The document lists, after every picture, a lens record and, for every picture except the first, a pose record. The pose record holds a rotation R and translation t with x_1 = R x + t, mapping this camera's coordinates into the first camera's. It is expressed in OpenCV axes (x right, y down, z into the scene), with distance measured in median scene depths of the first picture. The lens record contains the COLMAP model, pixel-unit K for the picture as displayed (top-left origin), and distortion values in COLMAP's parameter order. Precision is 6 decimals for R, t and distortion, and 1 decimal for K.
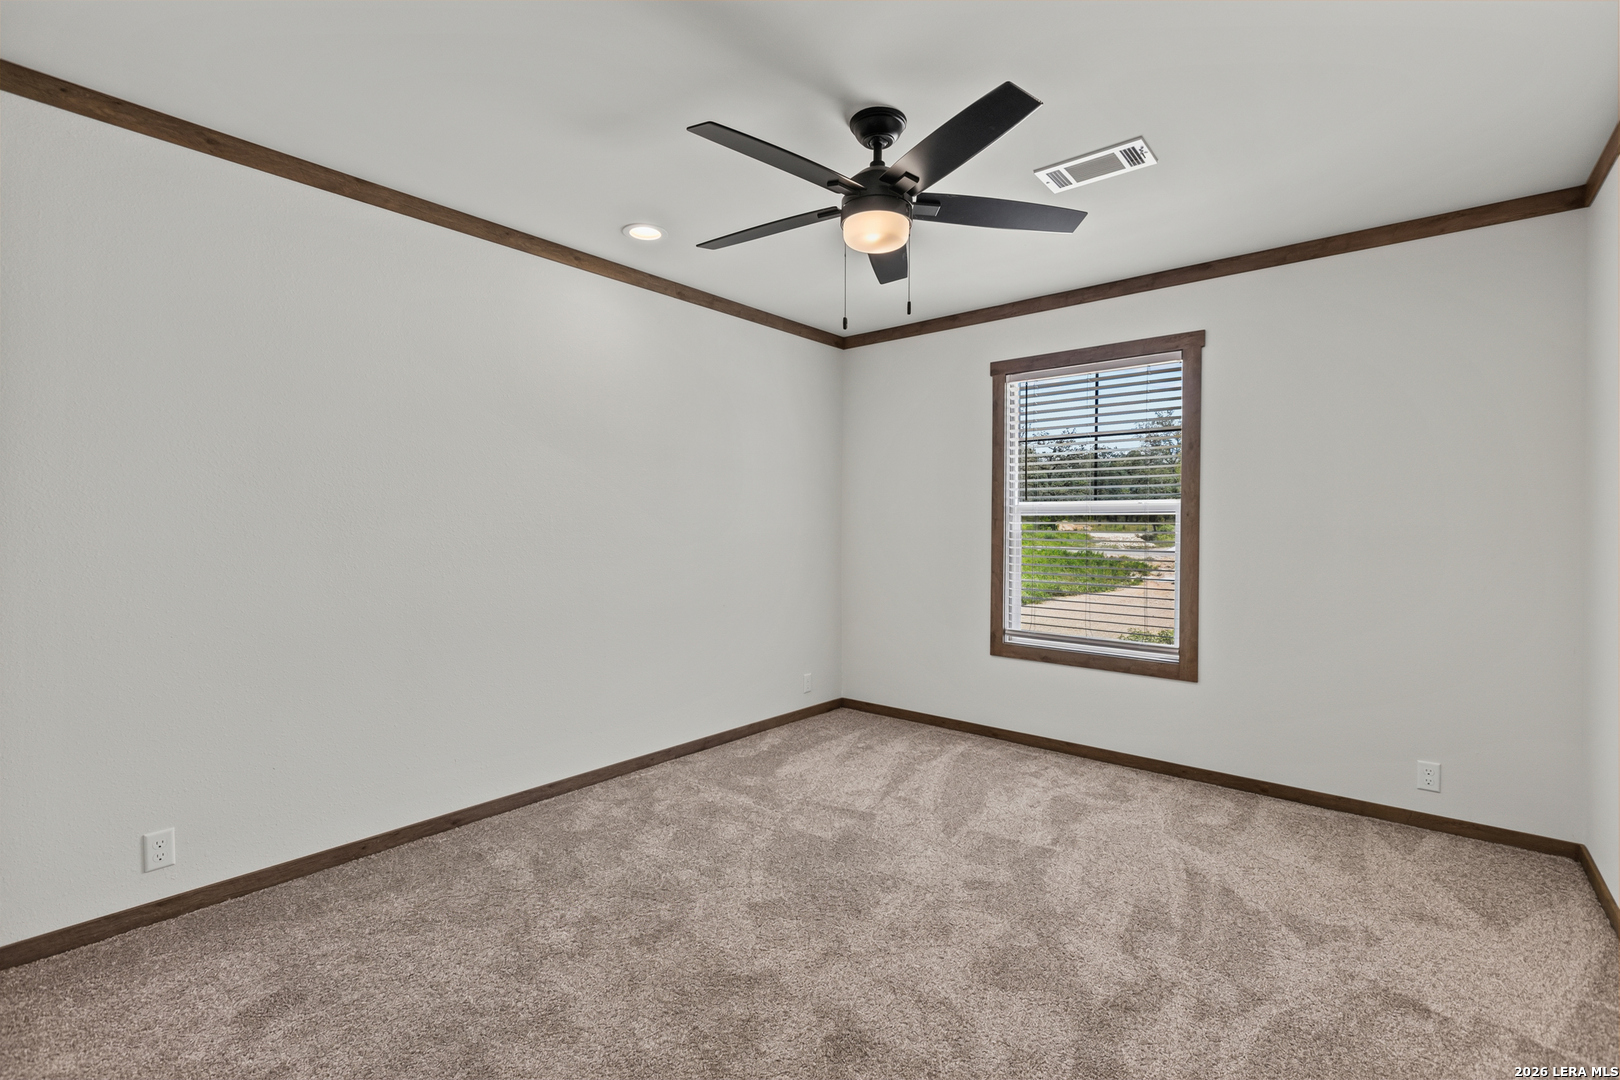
lens RADIAL K [[724.8, 0, 812.6], [0, 724.8, 532.8], [0, 0, 1]] dist [0.020007, 0.000076]
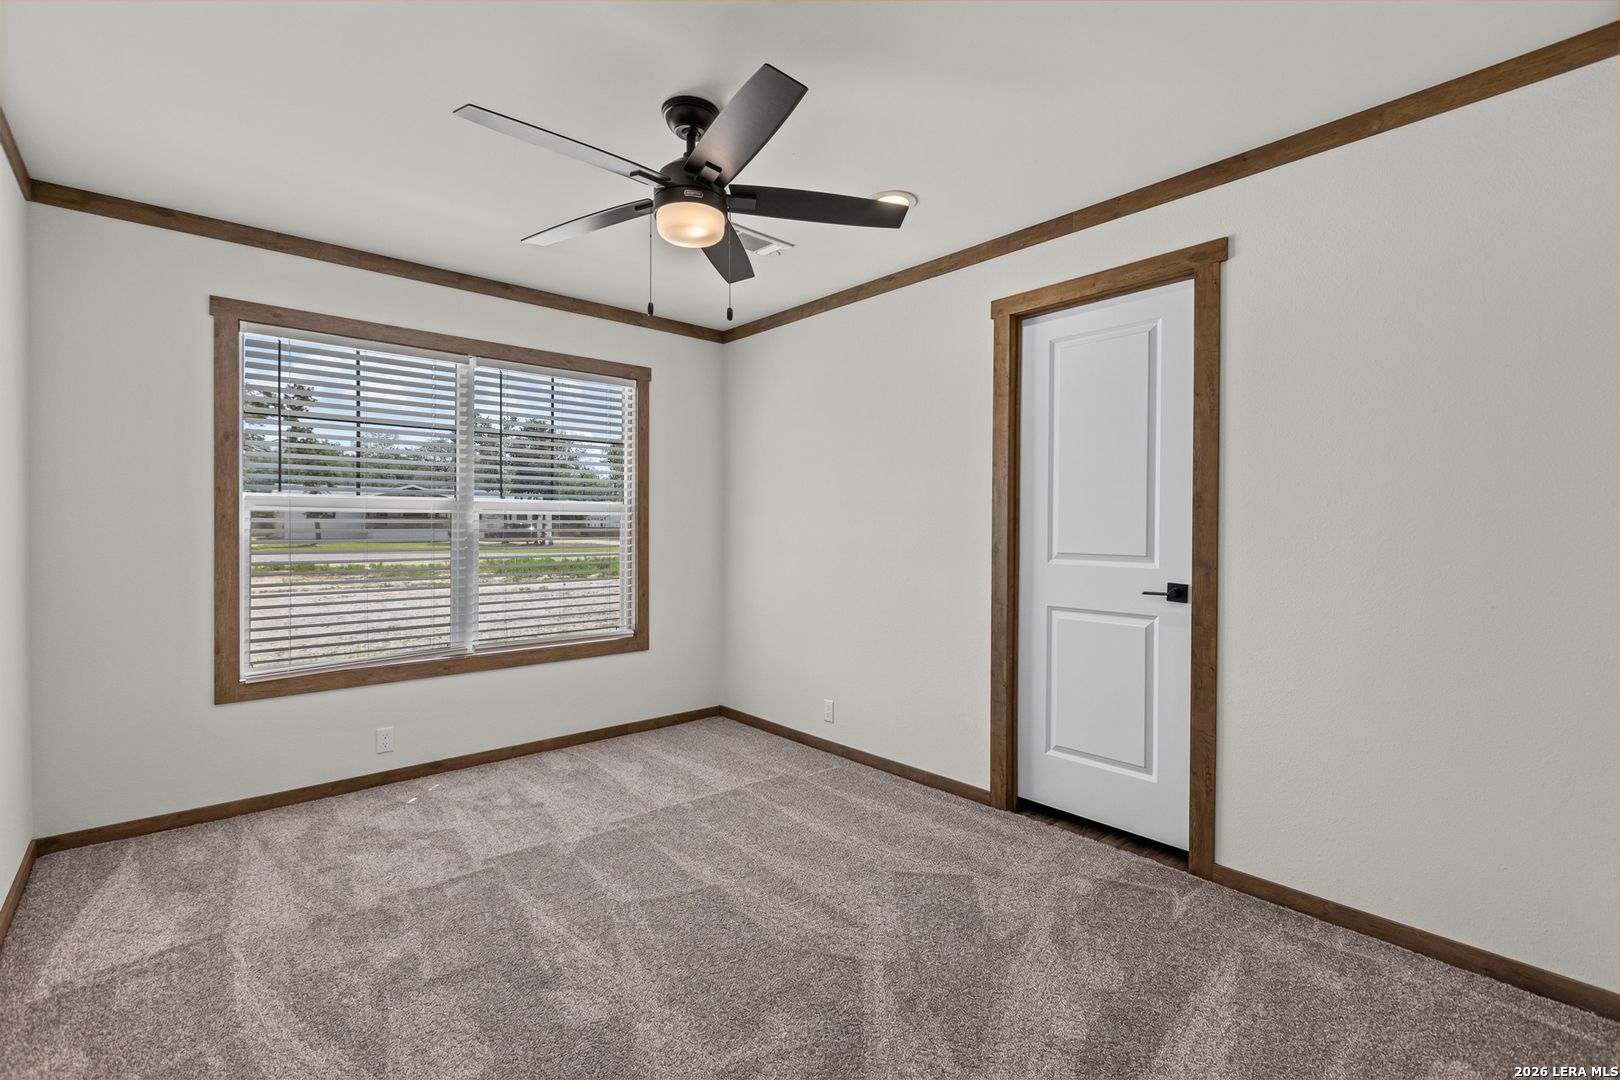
lens RADIAL K [[724.8, 0, 812.6], [0, 724.8, 532.8], [0, 0, 1]] dist [0.020007, 0.000076]
pose [[0.156683, -0.014130, 0.987548, -0.446503], [0.010805, 0.999862, 0.012592, -0.004731], [-0.987590, 0.008698, 0.156814, 0.359322]]
